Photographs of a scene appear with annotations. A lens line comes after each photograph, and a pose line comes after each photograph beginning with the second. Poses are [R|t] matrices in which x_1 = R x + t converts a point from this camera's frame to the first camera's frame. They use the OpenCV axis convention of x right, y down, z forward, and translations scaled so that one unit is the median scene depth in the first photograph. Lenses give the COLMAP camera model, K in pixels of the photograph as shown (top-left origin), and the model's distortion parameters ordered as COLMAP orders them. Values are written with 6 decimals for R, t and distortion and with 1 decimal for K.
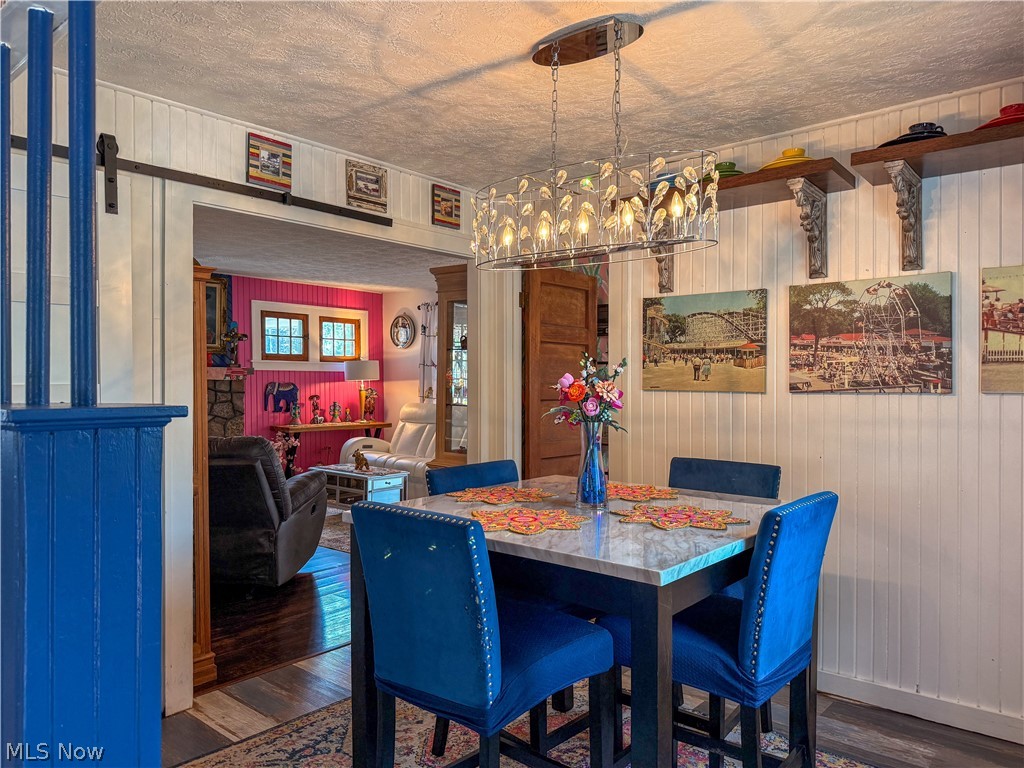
lens RADIAL K [[724.0, 0, 512.0], [0, 724.0, 384.0], [0, 0, 1]] dist [0.098235, -0.148073]
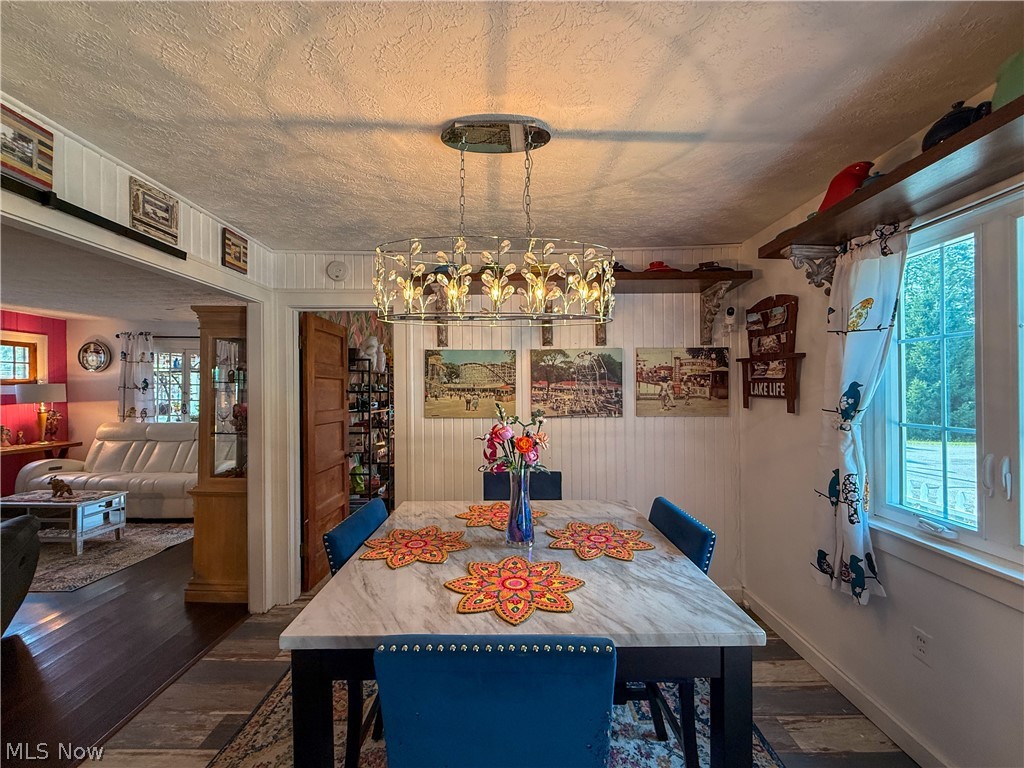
lens RADIAL K [[413.3, 0, 512.0], [0, 413.3, 387.6], [0, 0, 1]] dist [0.000097, 0.000220]
pose [[0.762728, -0.004136, 0.646706, -0.176622], [0.009862, 0.999938, -0.005236, -0.038737], [-0.646644, 0.010371, 0.762722, 0.287293]]
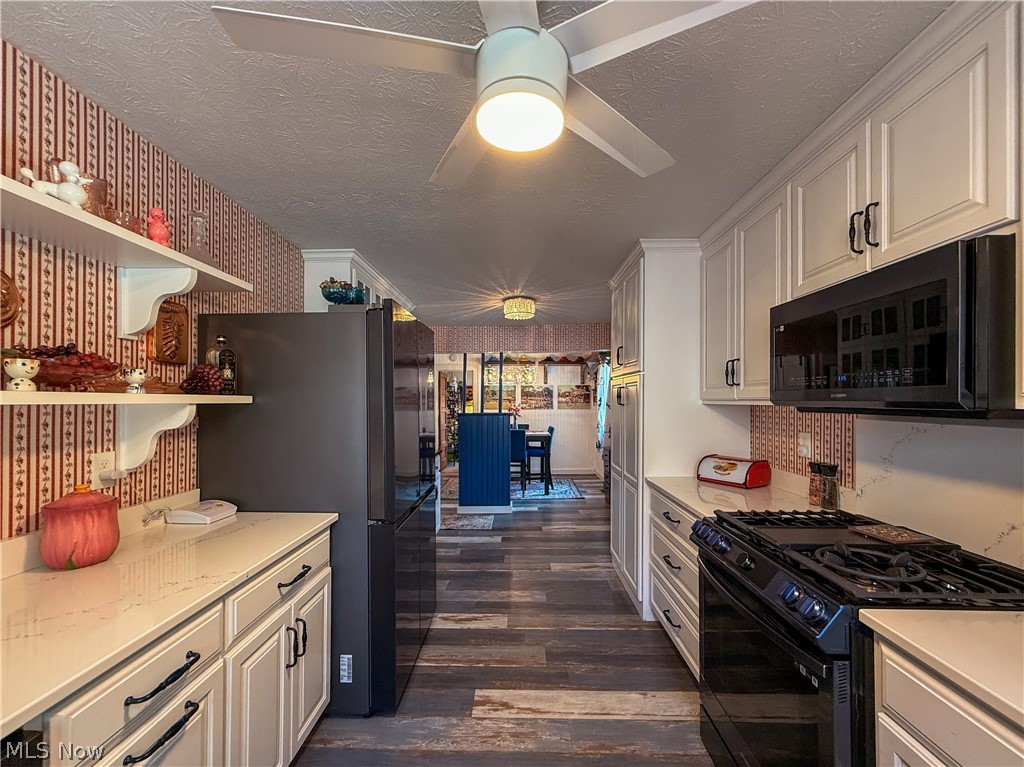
lens RADIAL K [[413.3, 0, 512.0], [0, 413.3, 387.1], [0, 0, 1]] dist [0.000097, 0.000220]
pose [[0.779472, 0.019917, 0.626120, -0.999706], [0.003941, 0.999319, -0.036695, -0.025144], [-0.626425, 0.031070, 0.778863, -0.746472]]
